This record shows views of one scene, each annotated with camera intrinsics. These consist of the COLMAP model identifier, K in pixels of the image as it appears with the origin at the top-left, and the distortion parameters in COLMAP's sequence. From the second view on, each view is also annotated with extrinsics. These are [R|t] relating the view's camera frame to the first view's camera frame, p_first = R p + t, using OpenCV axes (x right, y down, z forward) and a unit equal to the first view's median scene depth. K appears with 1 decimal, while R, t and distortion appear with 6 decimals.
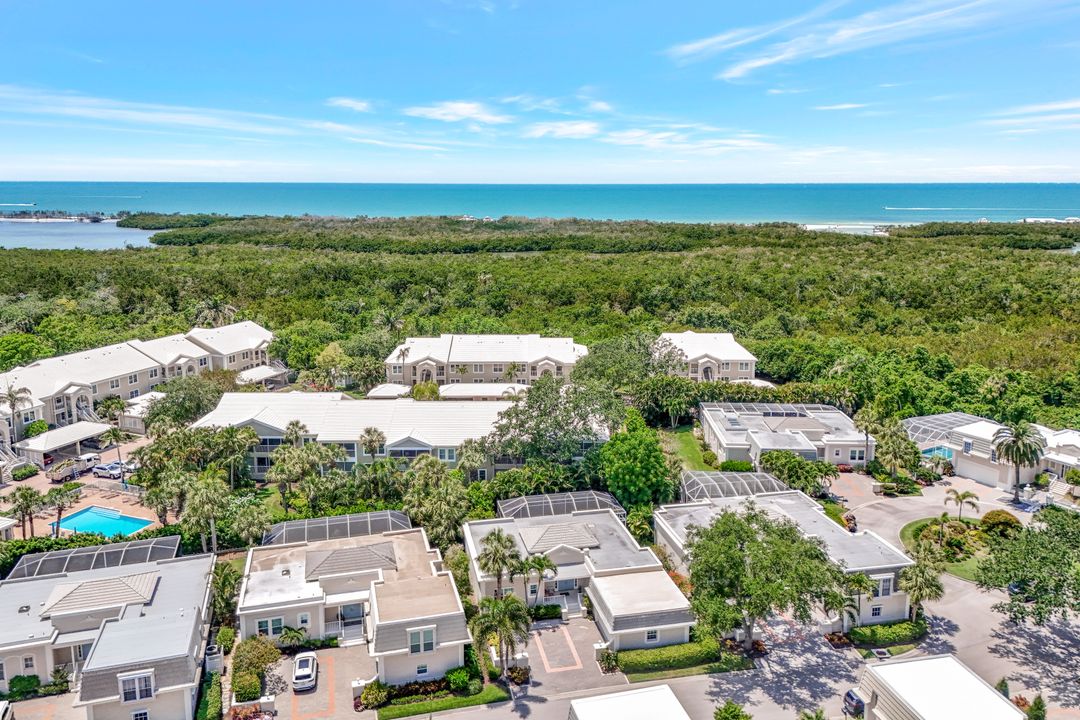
lens RADIAL K [[689.8, 0, 540.0], [0, 689.8, 360.0], [0, 0, 1]] dist [0.044512, -0.036978]
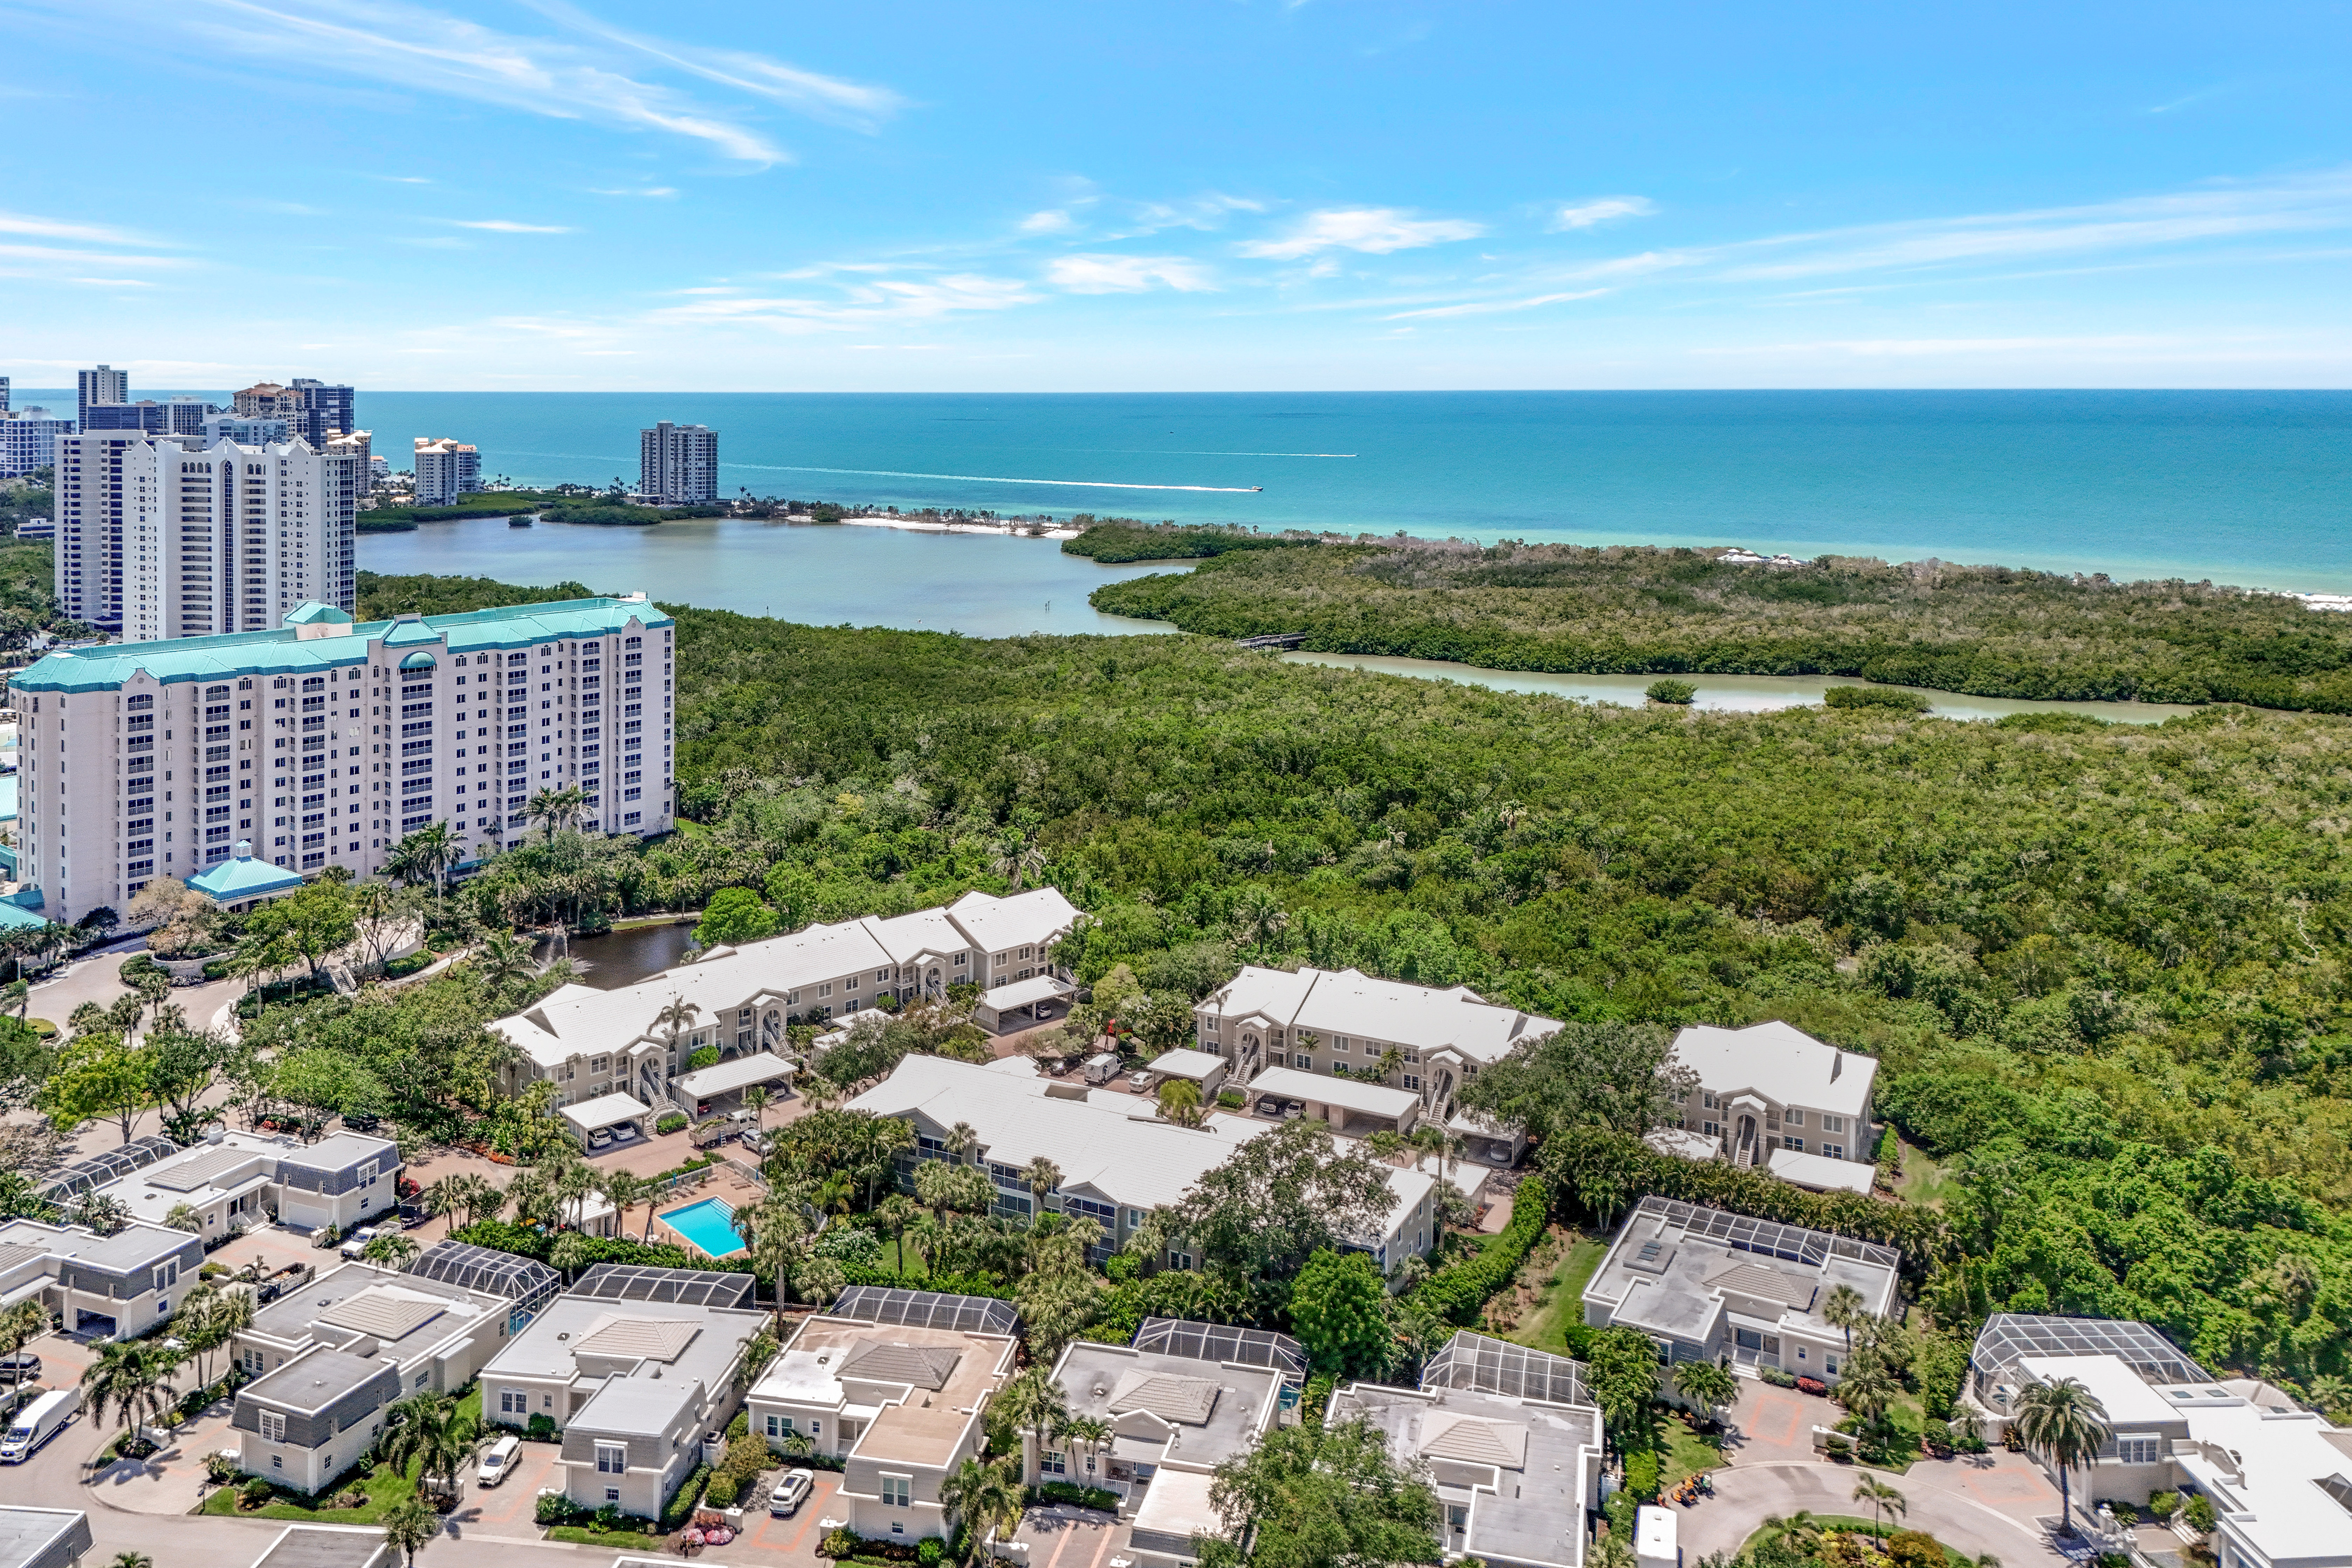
lens RADIAL K [[1502.2, 0, 1176.0], [0, 1502.2, 784.0], [0, 0, 1]] dist [0.044512, -0.036978]
pose [[0.905590, 0.070315, -0.418286, 0.409265], [-0.096498, 0.994457, -0.041747, -0.190558], [0.413032, 0.078169, 0.907356, -0.272669]]
